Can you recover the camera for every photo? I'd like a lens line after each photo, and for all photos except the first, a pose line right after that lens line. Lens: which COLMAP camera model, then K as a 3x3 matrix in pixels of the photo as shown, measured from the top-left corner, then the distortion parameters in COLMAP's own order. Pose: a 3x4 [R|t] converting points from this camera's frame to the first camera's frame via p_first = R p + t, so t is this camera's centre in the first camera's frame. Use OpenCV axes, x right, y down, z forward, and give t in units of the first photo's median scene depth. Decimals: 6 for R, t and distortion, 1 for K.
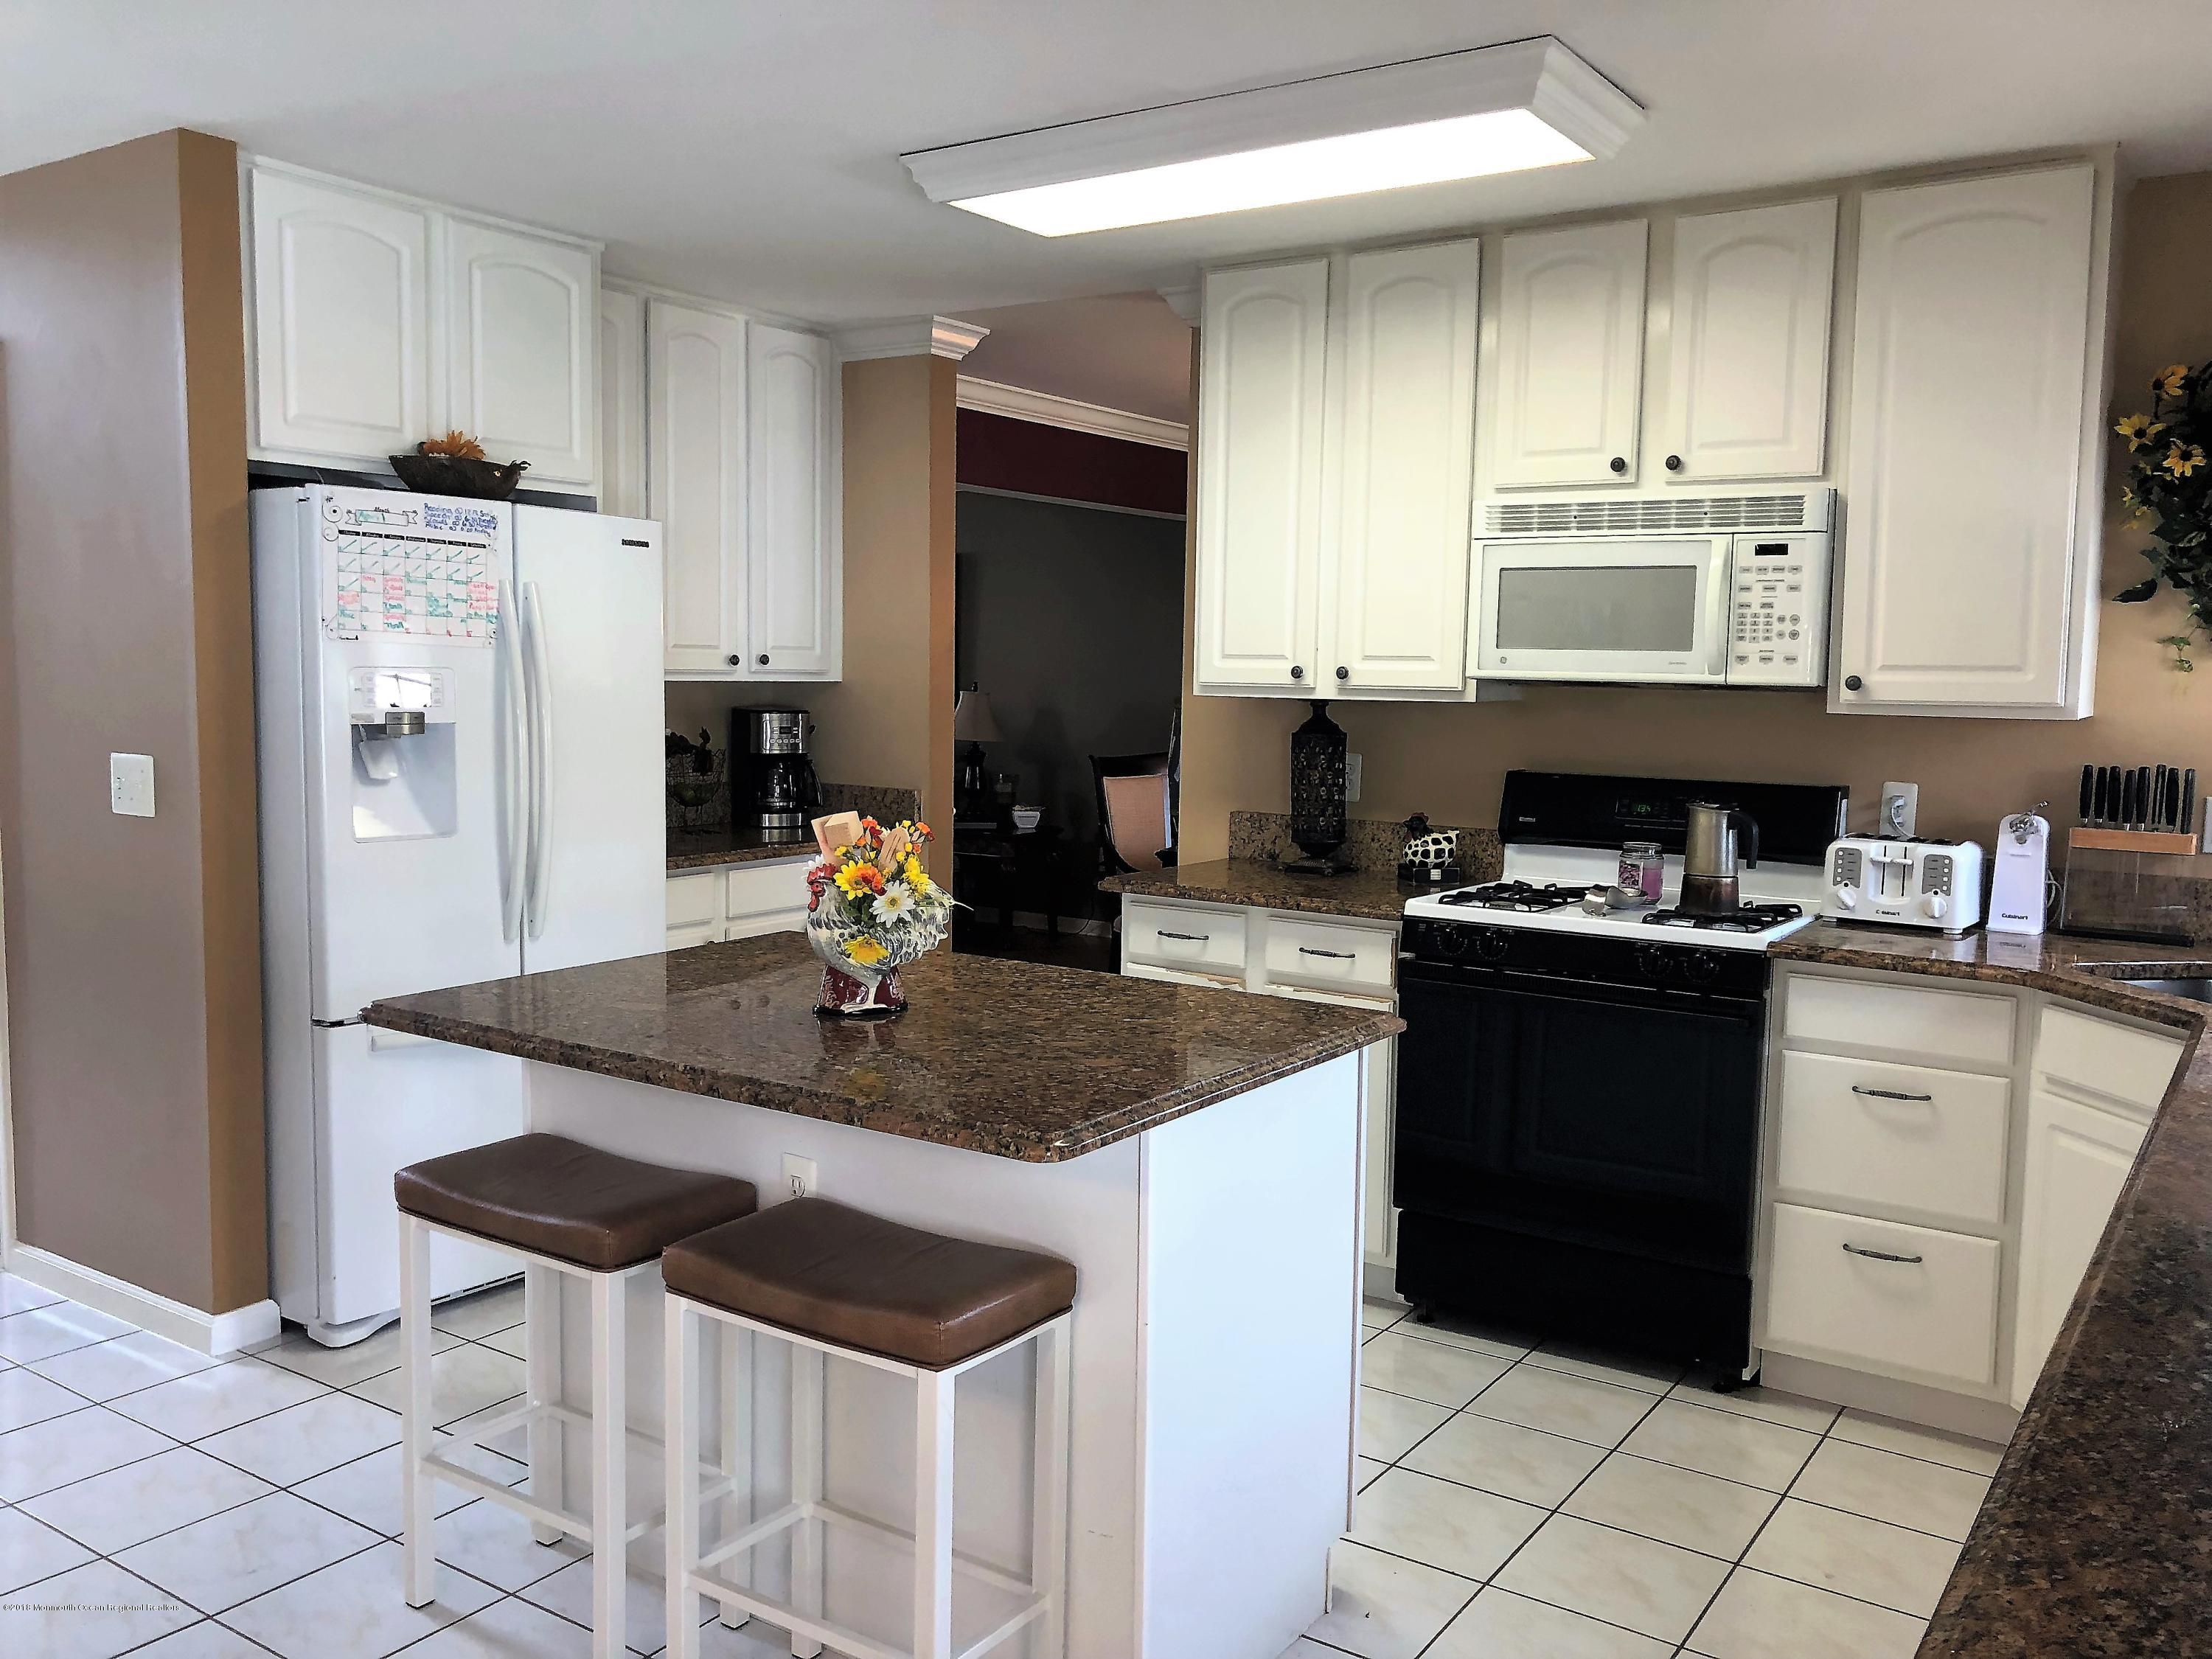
lens RADIAL K [[1810.7, 0, 1109.0], [0, 1810.7, 826.5], [0, 0, 1]] dist [0.045882, -0.058927]
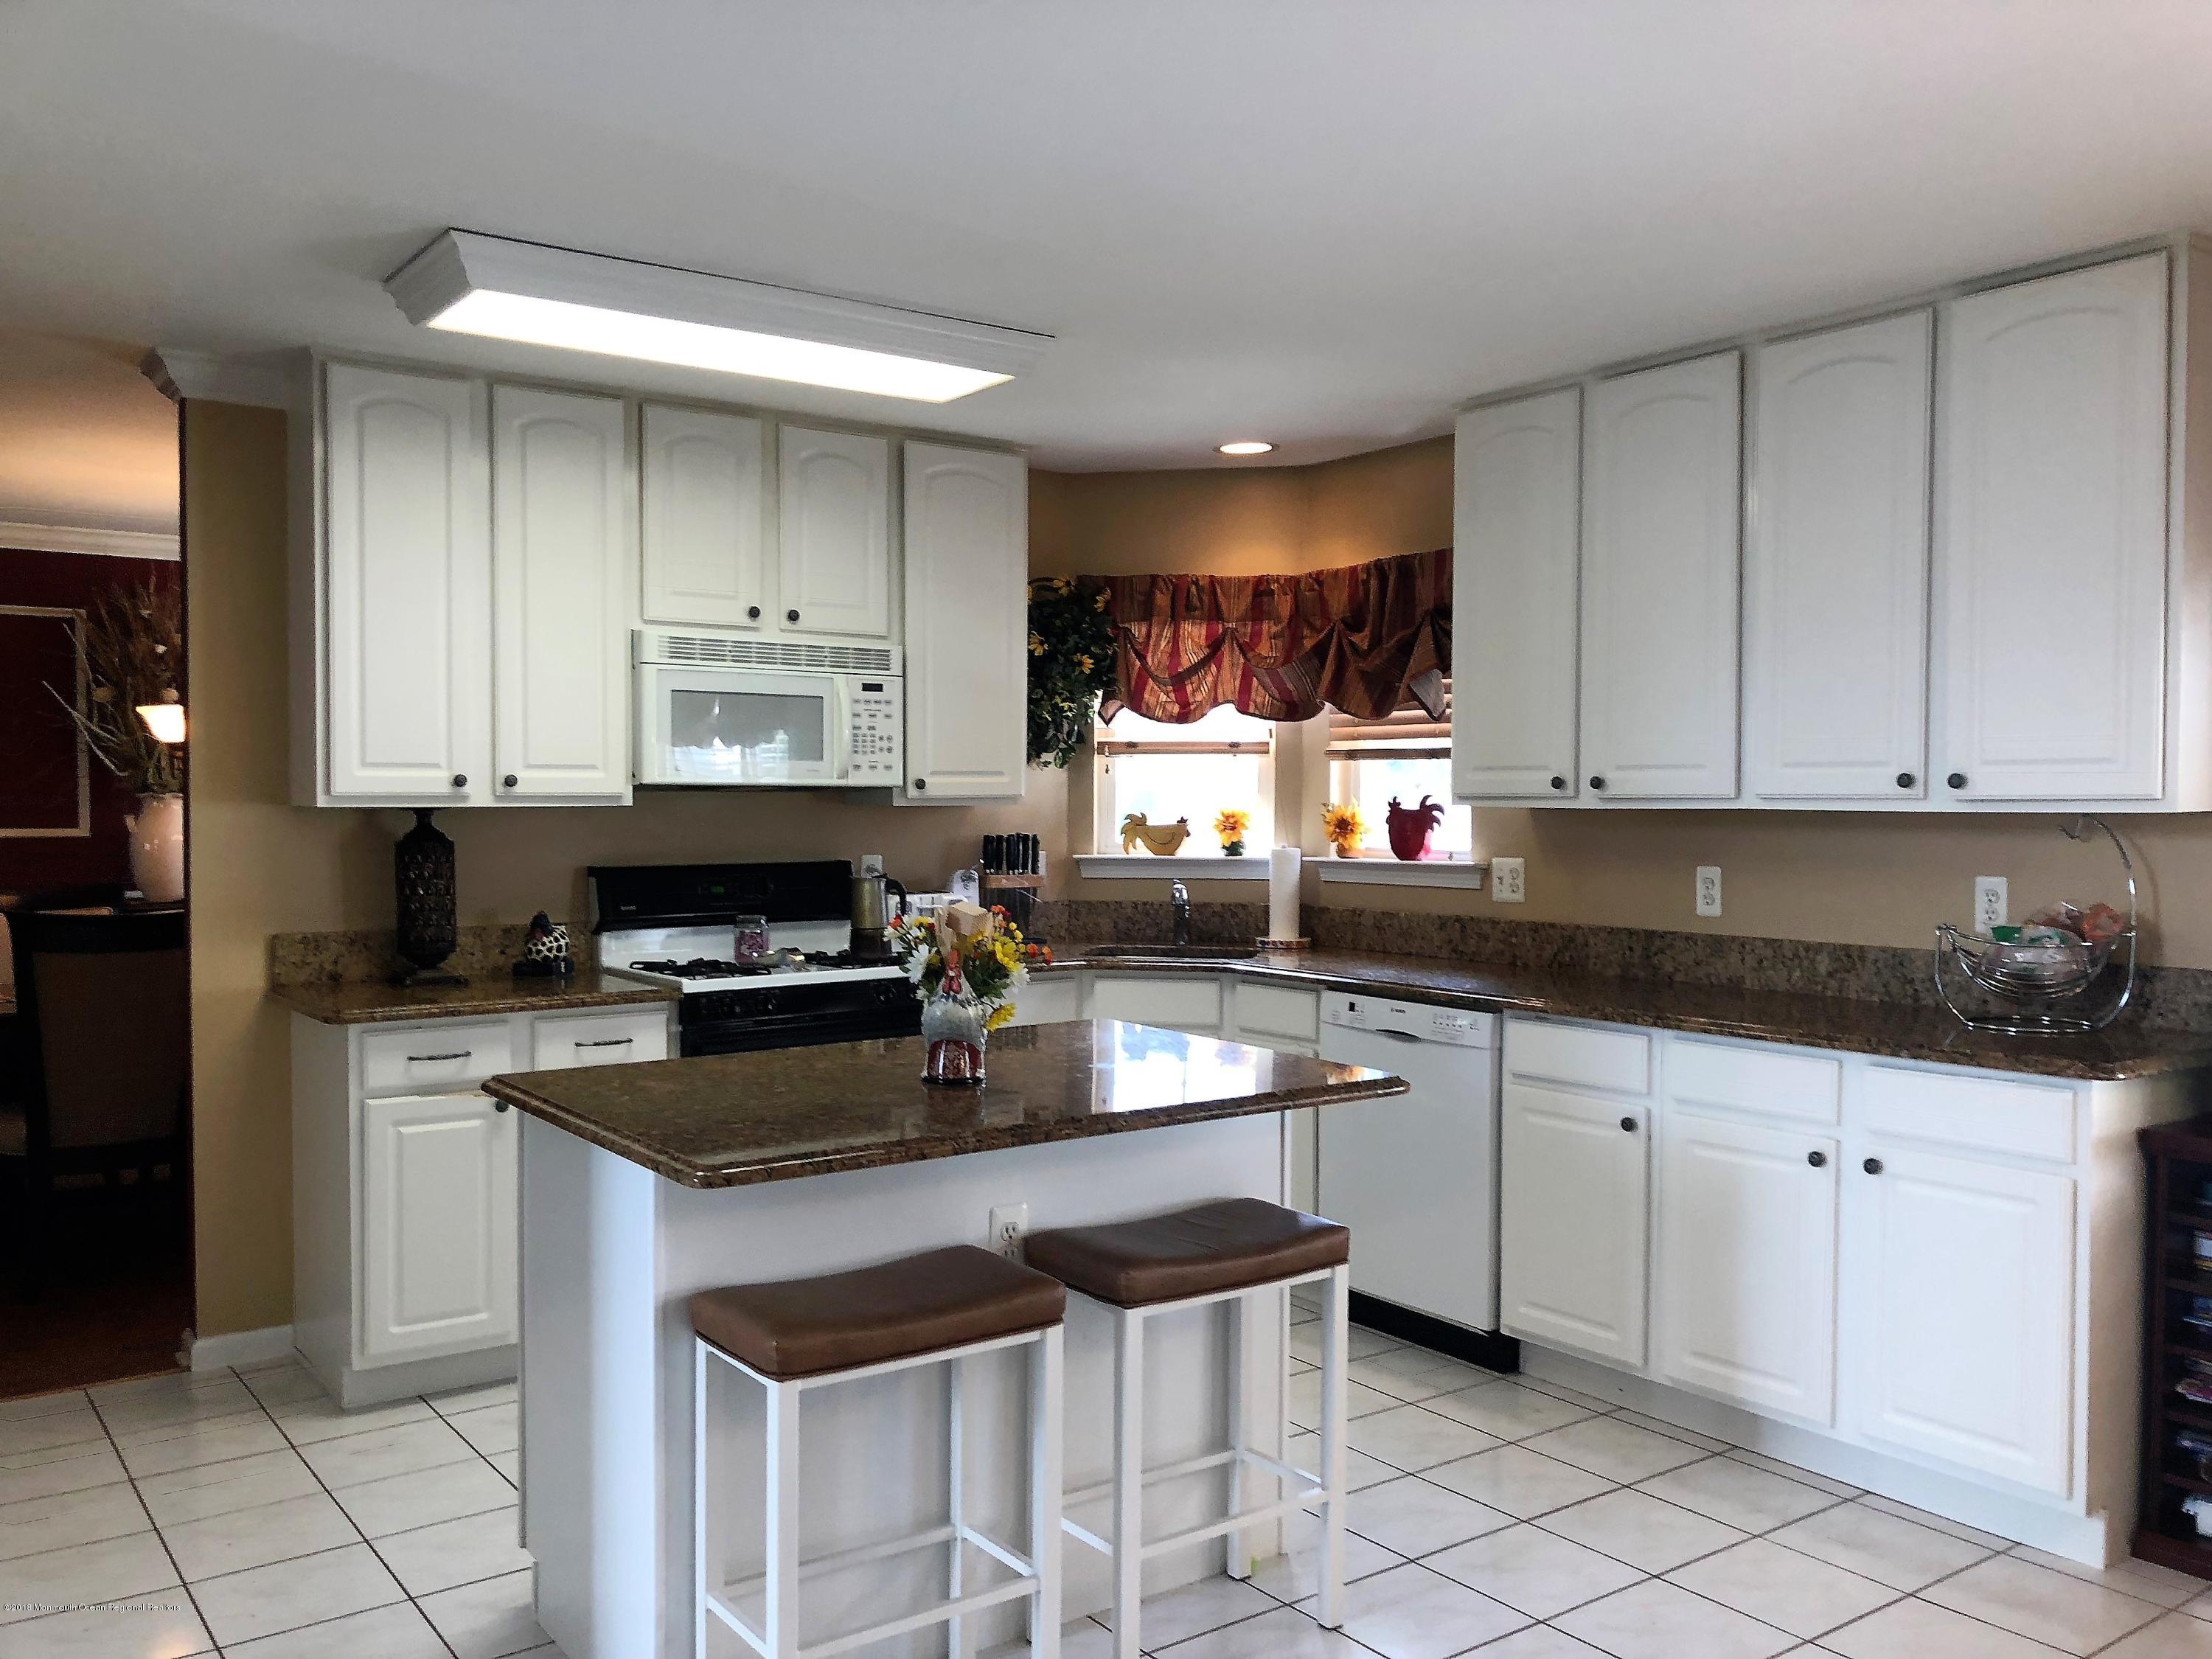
lens RADIAL K [[1810.7, 0, 1148.9], [0, 1810.7, 833.6], [0, 0, 1]] dist [0.045882, -0.058927]
pose [[0.313391, -0.039576, 0.948799, -0.857722], [0.090370, 0.995840, 0.011688, -0.039404], [-0.945314, 0.082080, 0.315664, 0.378800]]
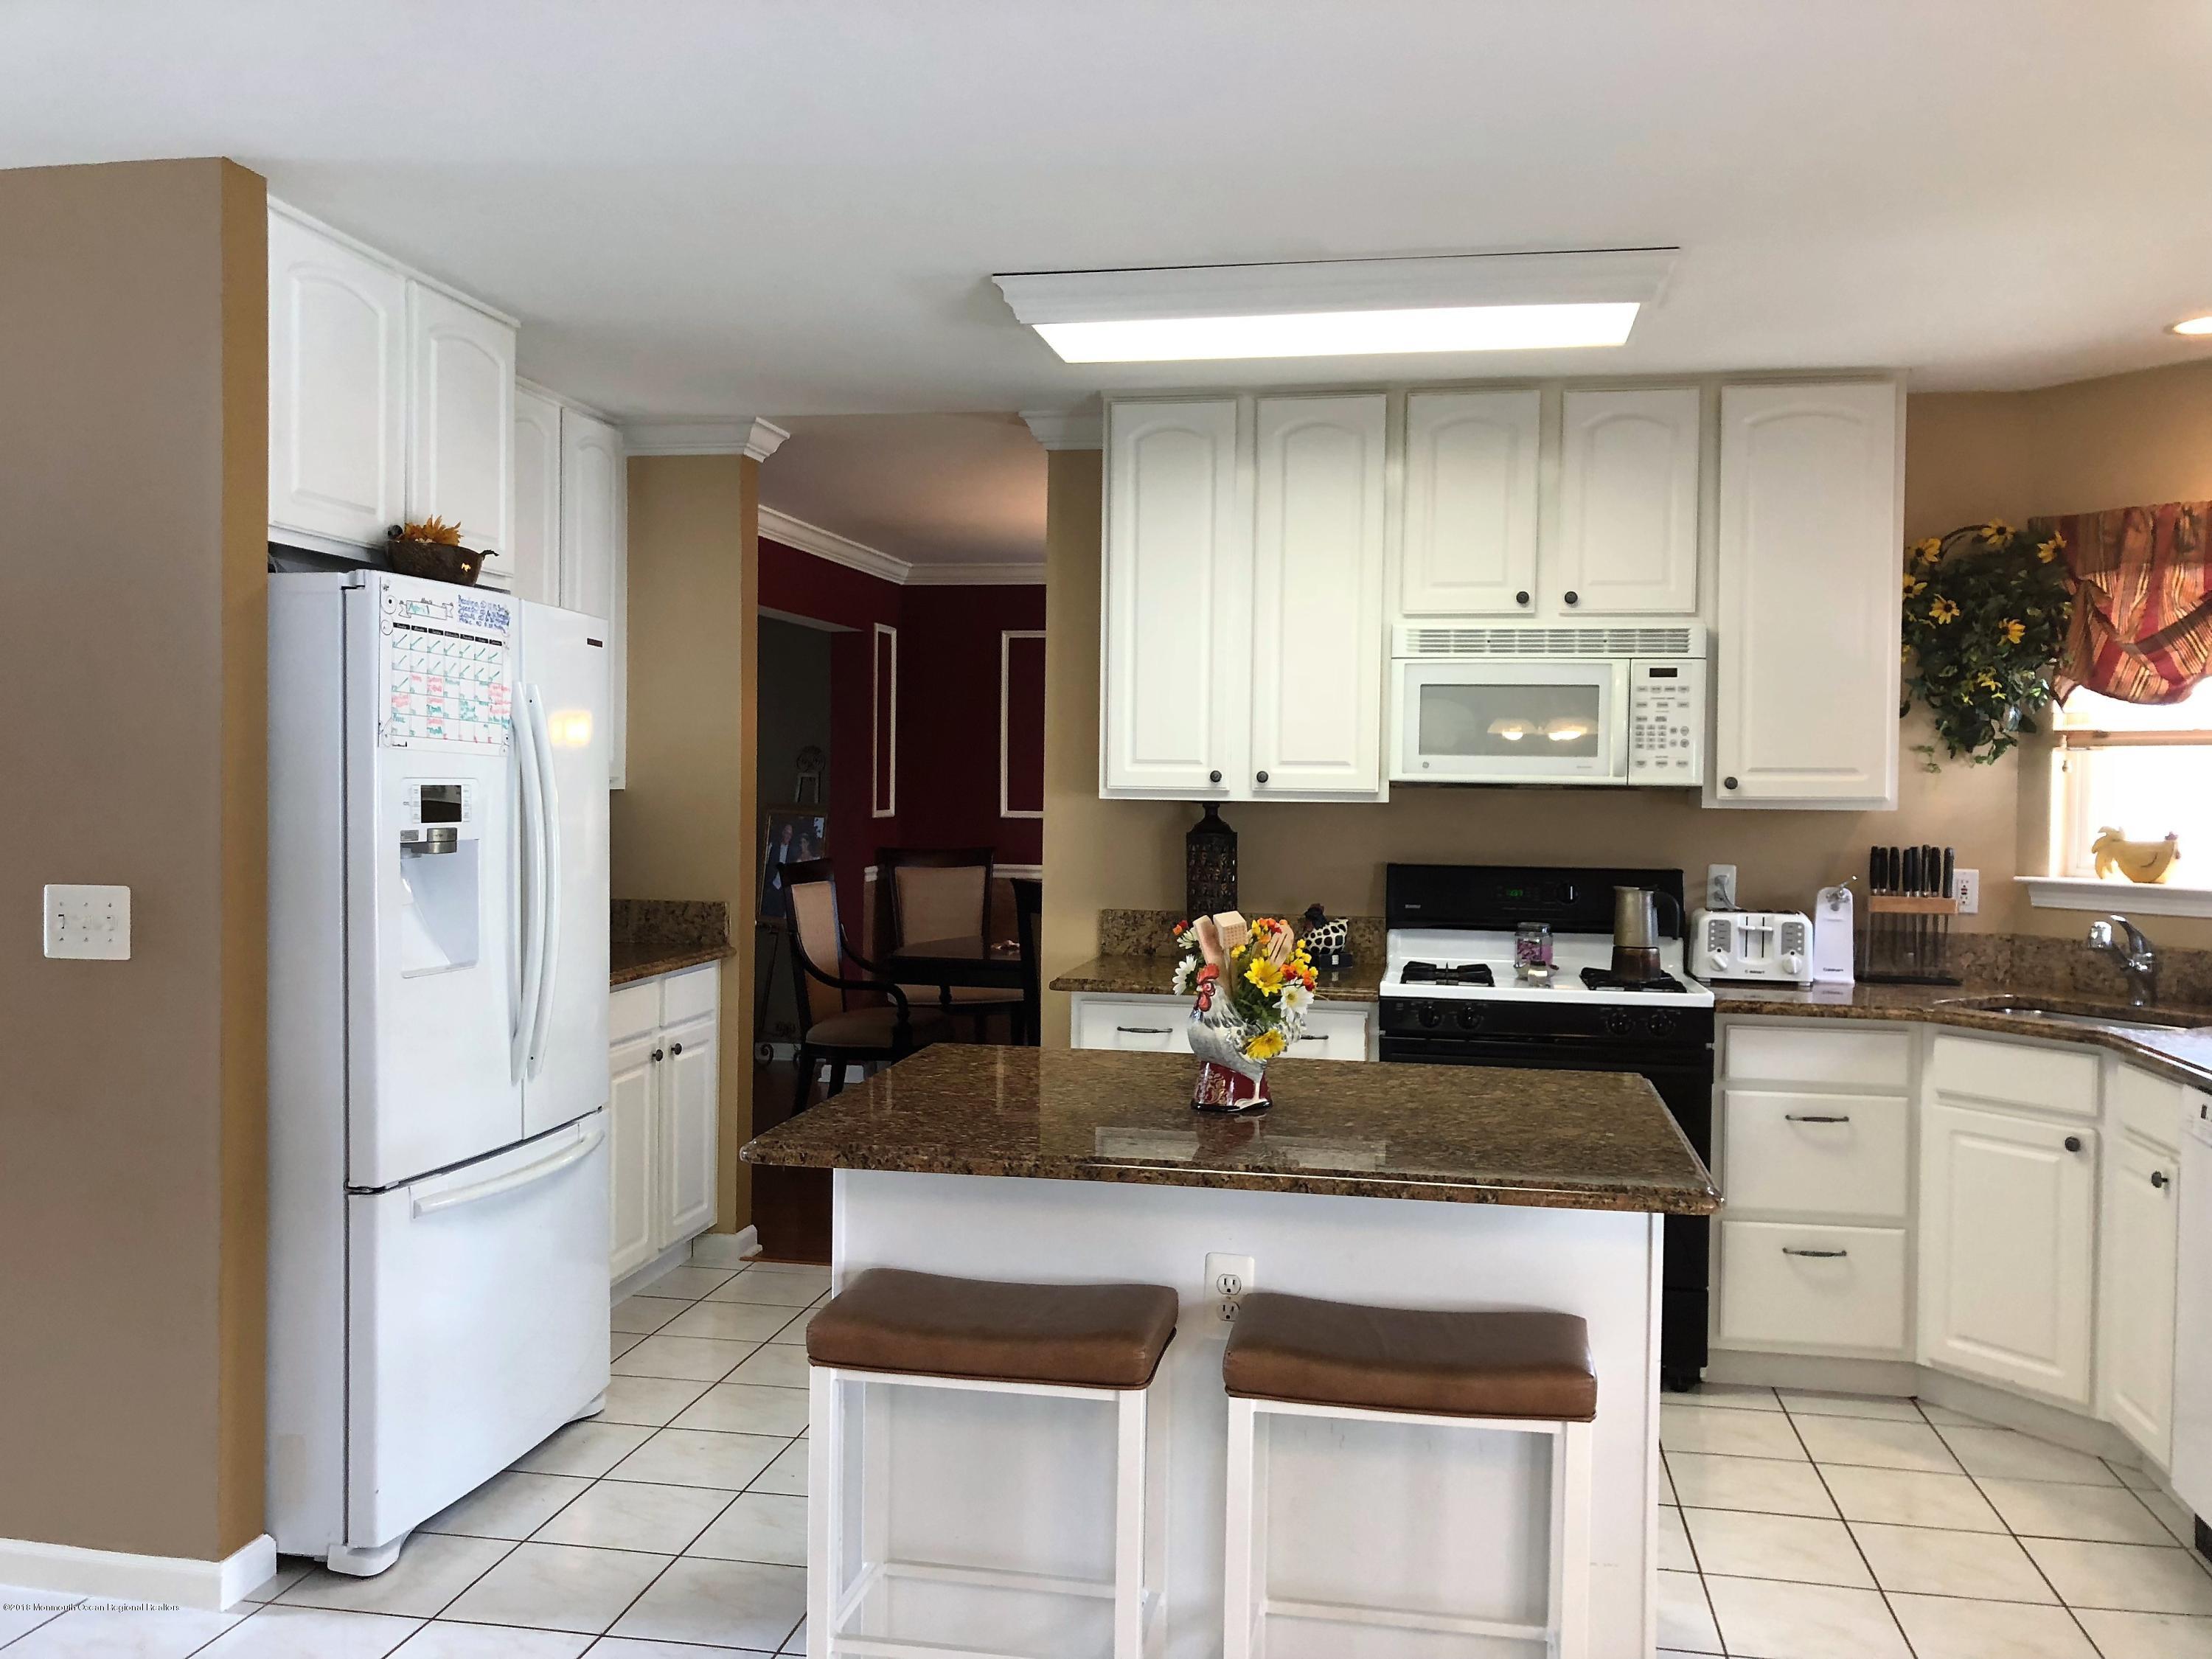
lens RADIAL K [[1810.7, 0, 1120.5], [0, 1810.7, 810.8], [0, 0, 1]] dist [0.045882, -0.058927]
pose [[0.912121, -0.013475, 0.409700, -0.450997], [0.040557, 0.997522, -0.057485, -0.006793], [-0.407910, 0.069050, 0.910407, 0.059228]]
